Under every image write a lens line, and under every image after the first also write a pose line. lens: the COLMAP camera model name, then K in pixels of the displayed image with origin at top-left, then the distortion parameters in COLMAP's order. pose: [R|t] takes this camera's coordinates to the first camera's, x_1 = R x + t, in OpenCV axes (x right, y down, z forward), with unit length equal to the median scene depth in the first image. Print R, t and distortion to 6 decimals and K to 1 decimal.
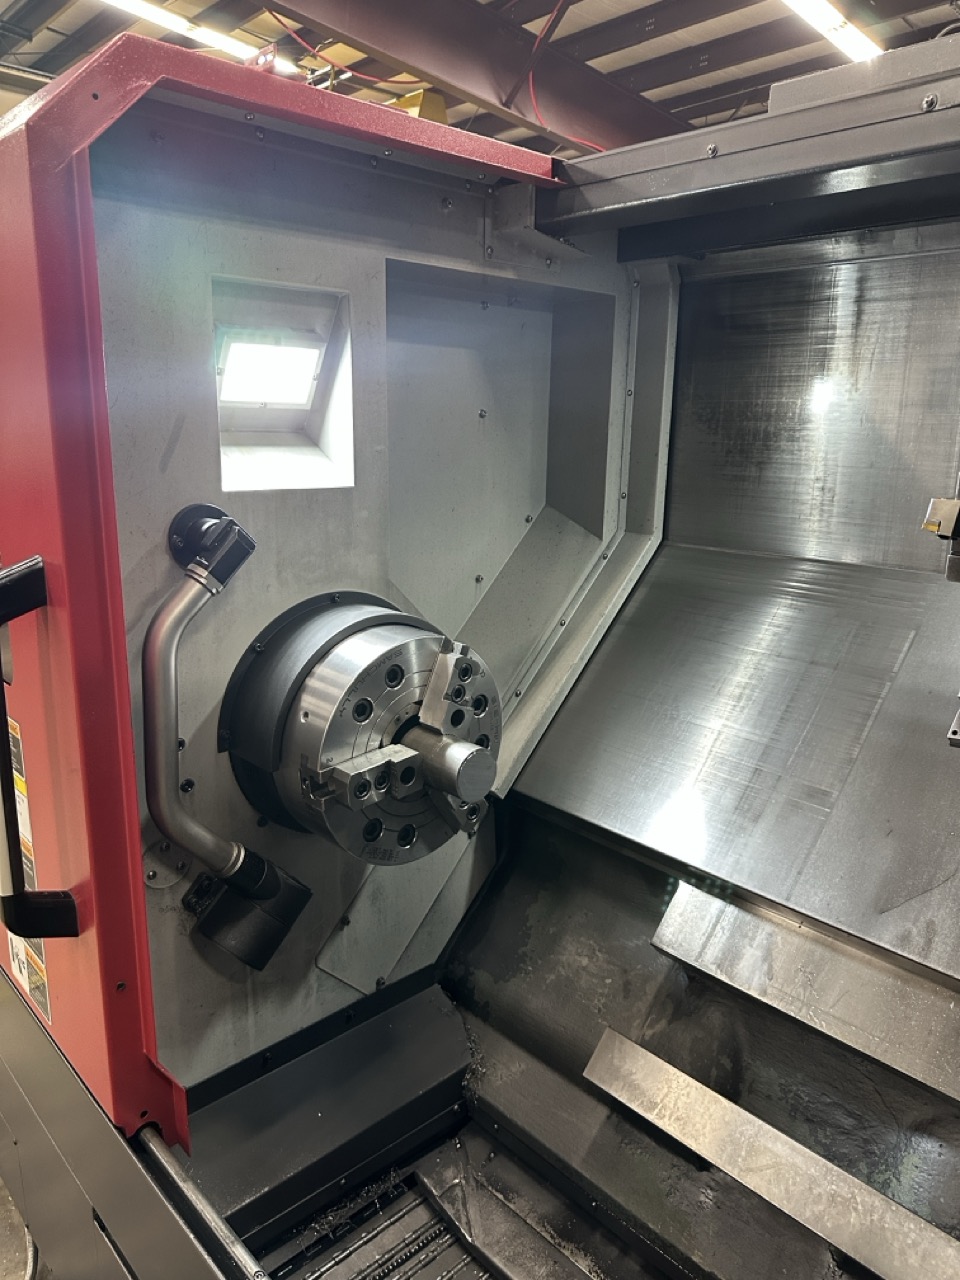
lens RADIAL K [[910.7, 0, 490.5], [0, 910.7, 634.8], [0, 0, 1]] dist [0.034752, -0.046587]
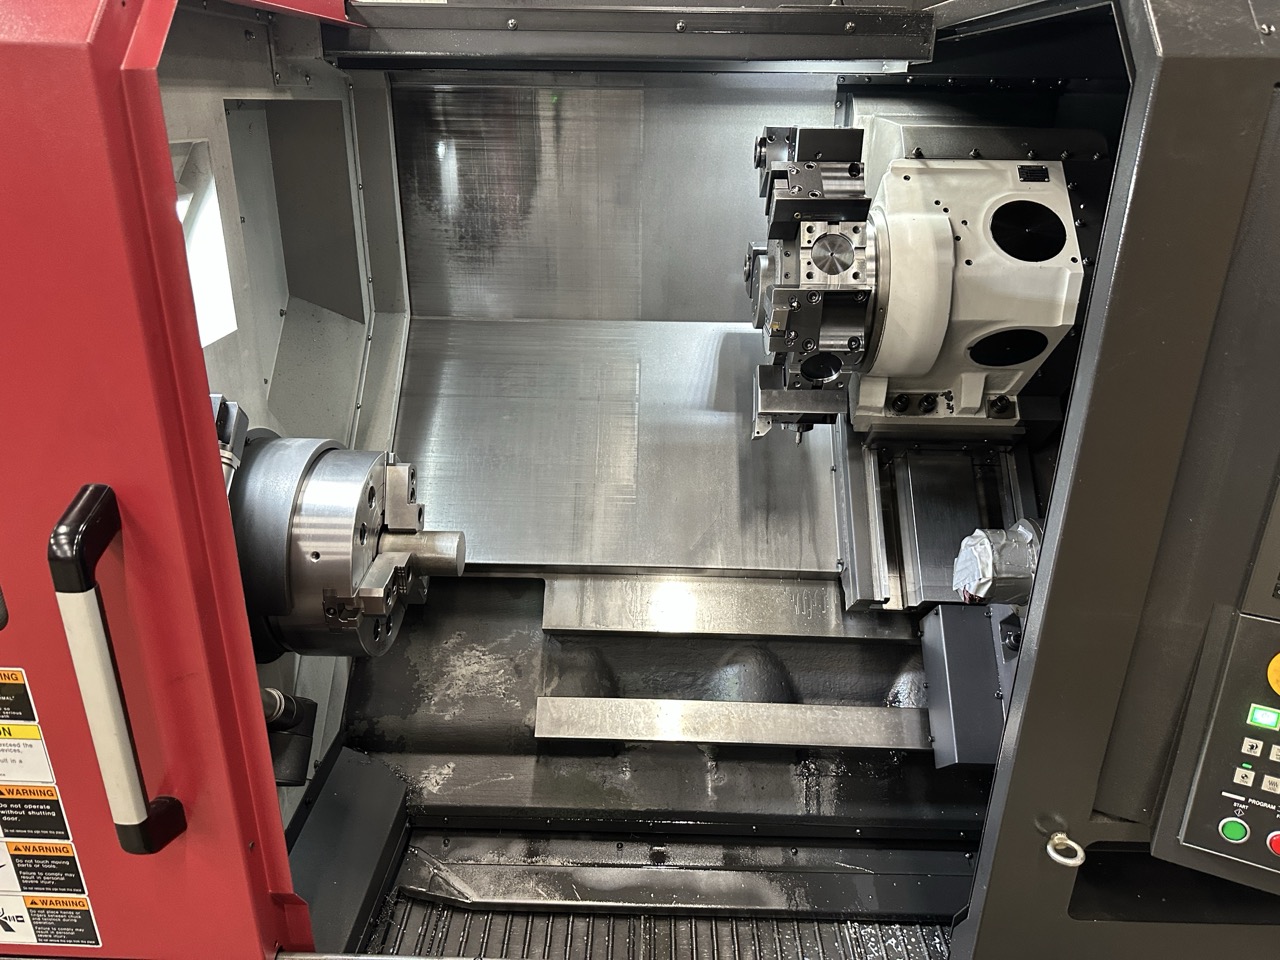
lens RADIAL K [[897.5, 0, 637.3], [0, 897.5, 465.7], [0, 0, 1]] dist [0.084328, -0.142902]
pose [[0.706447, -0.270777, 0.653921, -0.522145], [0.163578, 0.961373, 0.221369, -0.163055], [-0.688603, -0.049418, 0.723452, -0.044455]]
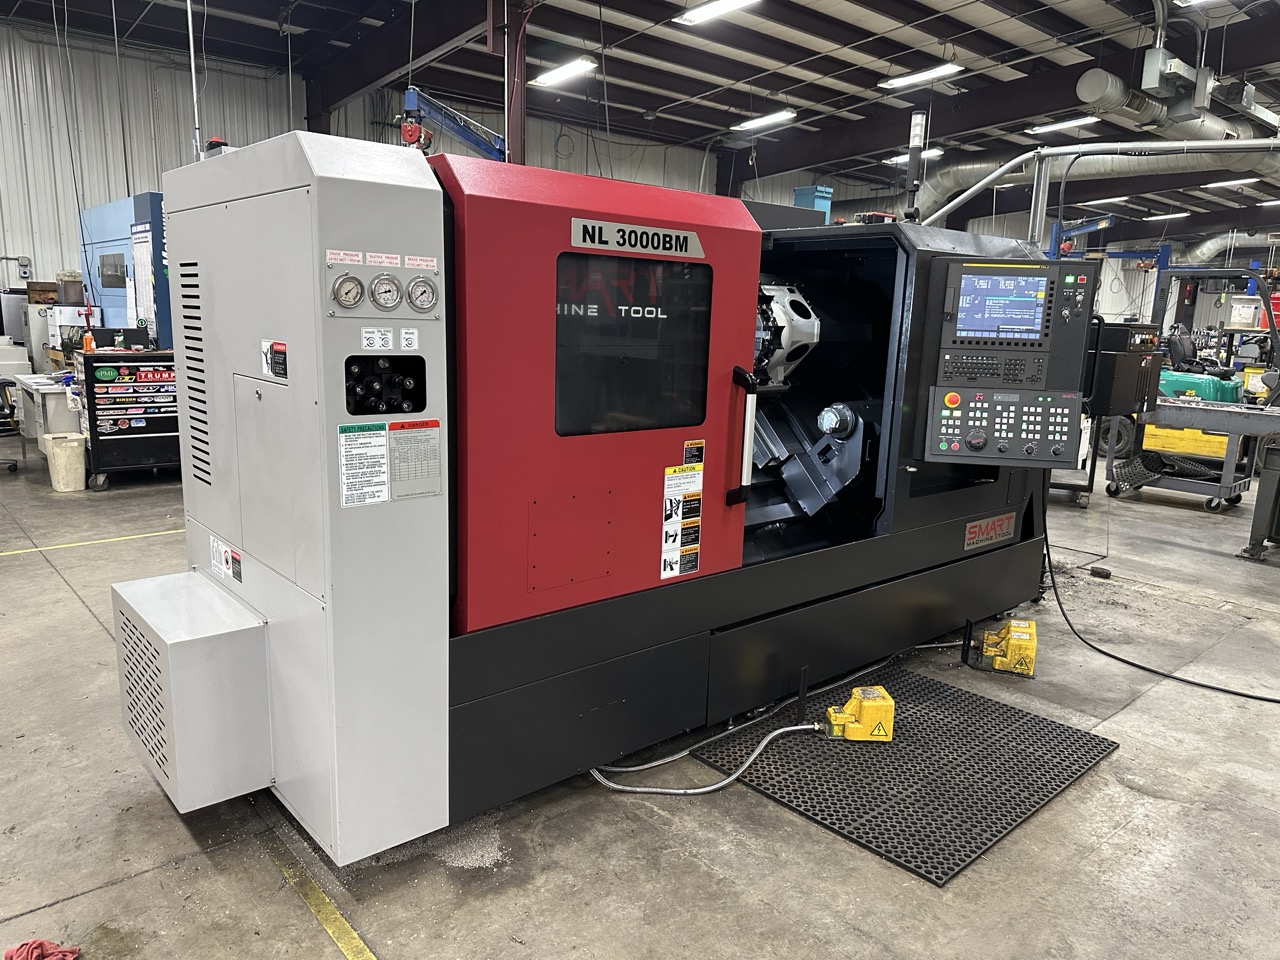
lens RADIAL K [[897.8, 0, 628.0], [0, 897.8, 485.6], [0, 0, 1]] dist [0.056269, -0.083930]
pose [[0.048620, -0.207528, 0.977020, -2.496869], [0.201746, 0.960056, 0.193885, -0.251053], [-0.978230, 0.187684, 0.088546, 0.843145]]
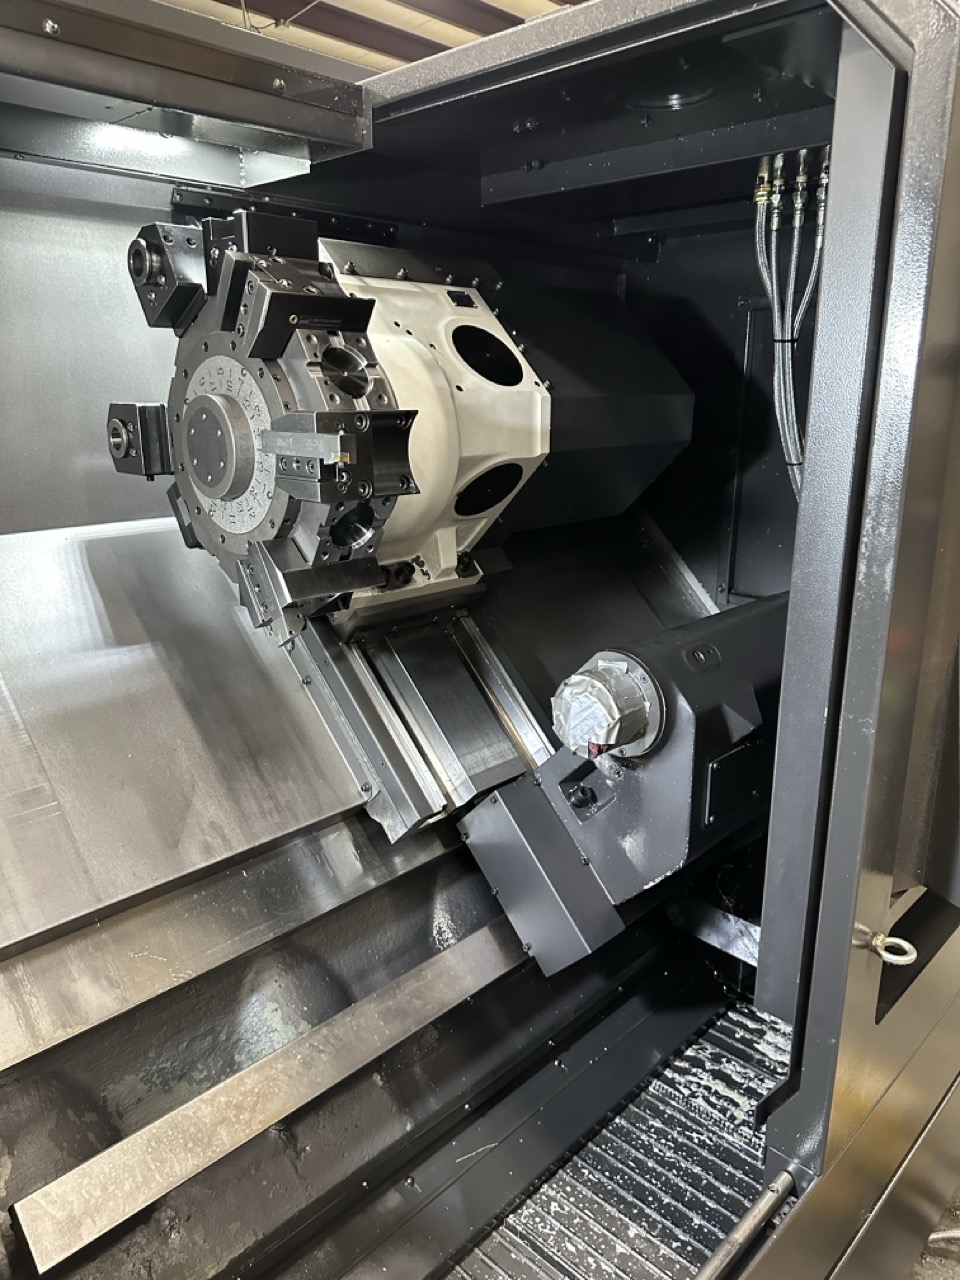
lens RADIAL K [[905.8, 0, 487.9], [0, 905.8, 646.9], [0, 0, 1]] dist [0.087303, -0.125265]
pose [[-0.045724, -0.288774, 0.956305, -0.445493], [0.230582, 0.928404, 0.291374, -0.110893], [-0.971978, 0.233829, 0.024136, 0.486210]]
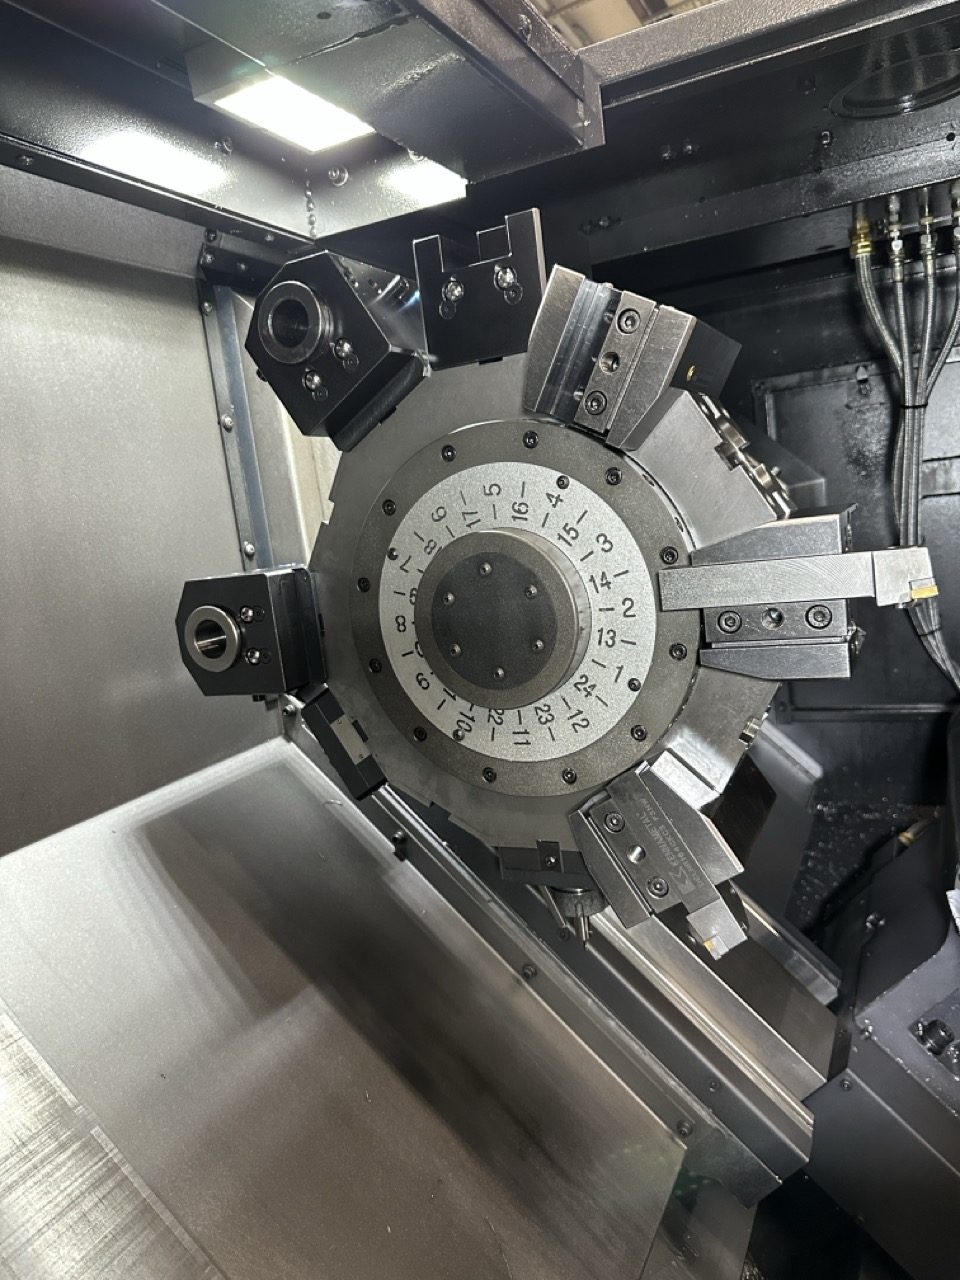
lens RADIAL K [[923.2, 0, 486.0], [0, 923.2, 649.3], [0, 0, 1]] dist [0.053161, -0.058029]
pose [[-0.360326, -0.108915, 0.926446, -0.013384], [0.327369, 0.915227, 0.234921, -0.194671], [-0.873495, 0.387938, -0.294125, 0.863270]]
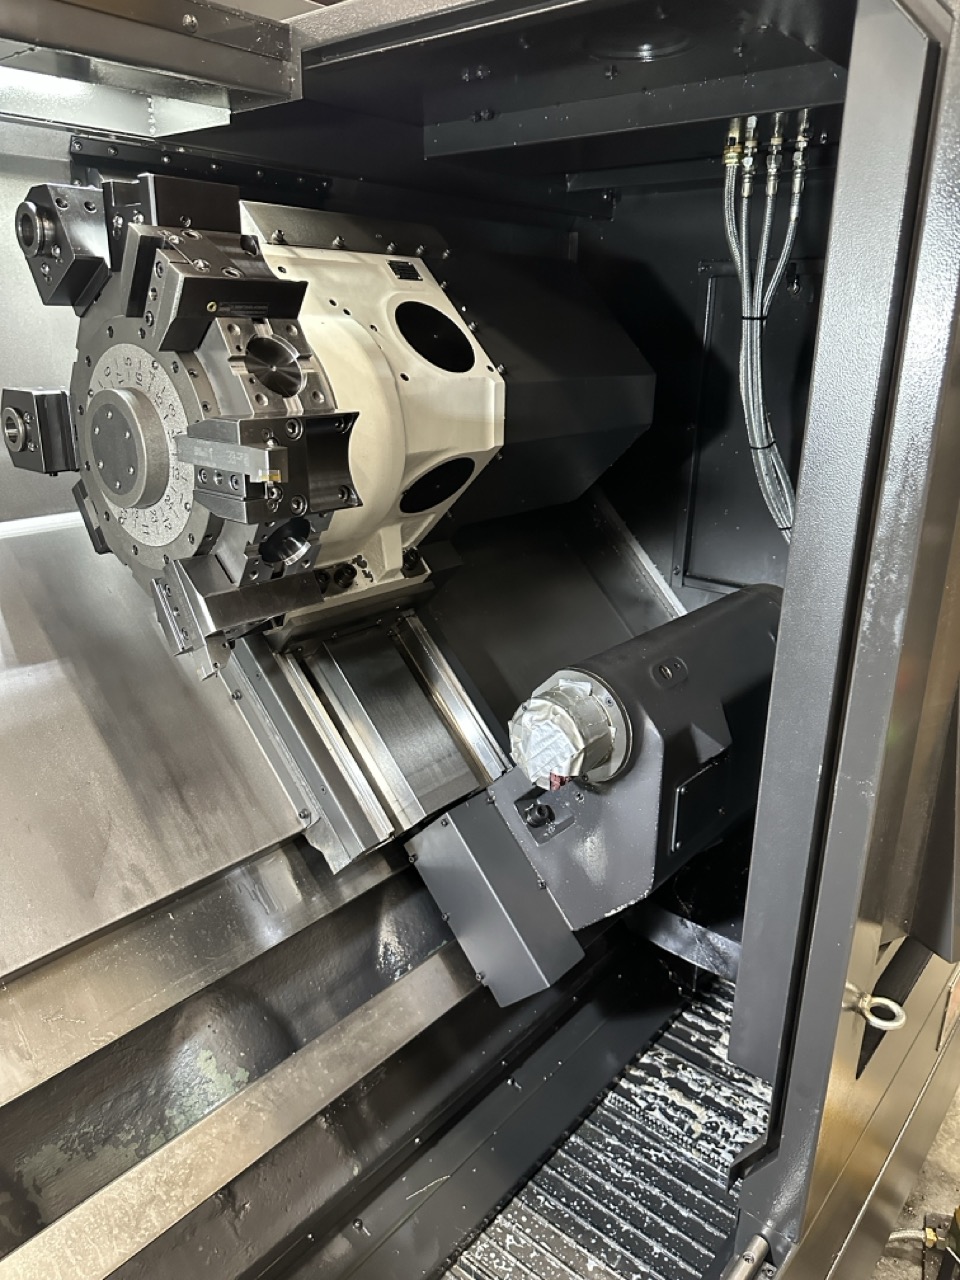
lens RADIAL K [[909.5, 0, 481.1], [0, 909.5, 644.2], [0, 0, 1]] dist [0.054366, -0.064297]
pose [[-0.103371, -0.342588, 0.933782, -0.343459], [0.216118, 0.908645, 0.357291, -0.152728], [-0.970880, 0.238741, -0.019888, 0.482169]]
